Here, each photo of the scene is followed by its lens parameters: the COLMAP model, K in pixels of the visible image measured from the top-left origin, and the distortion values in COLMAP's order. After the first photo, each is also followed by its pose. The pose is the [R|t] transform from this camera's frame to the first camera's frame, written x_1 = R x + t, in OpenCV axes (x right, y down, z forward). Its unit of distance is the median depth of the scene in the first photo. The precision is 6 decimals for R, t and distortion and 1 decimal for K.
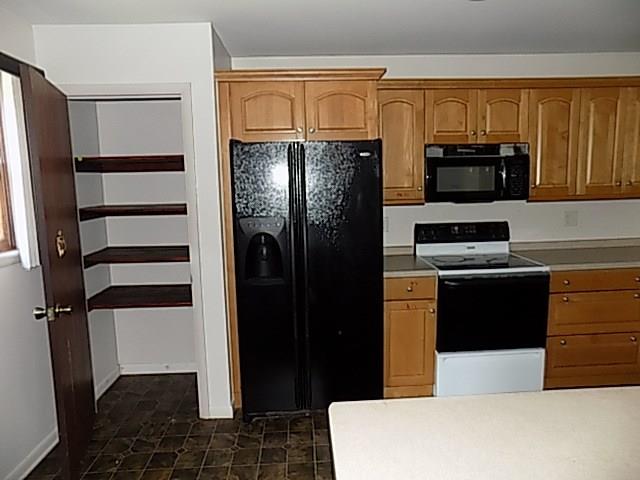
lens RADIAL K [[430.9, 0, 320.0], [0, 430.9, 240.0], [0, 0, 1]] dist [-0.085224, 0.072407]
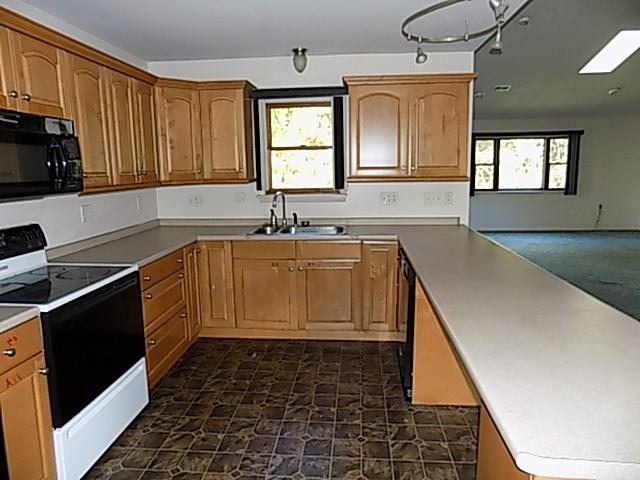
lens RADIAL K [[430.9, 0, 320.0], [0, 430.9, 240.0], [0, 0, 1]] dist [-0.085224, 0.072407]
pose [[0.130367, -0.140299, 0.981489, -0.252255], [0.141741, 0.982406, 0.121603, -0.039265], [-0.981282, 0.123264, 0.147959, 0.453854]]
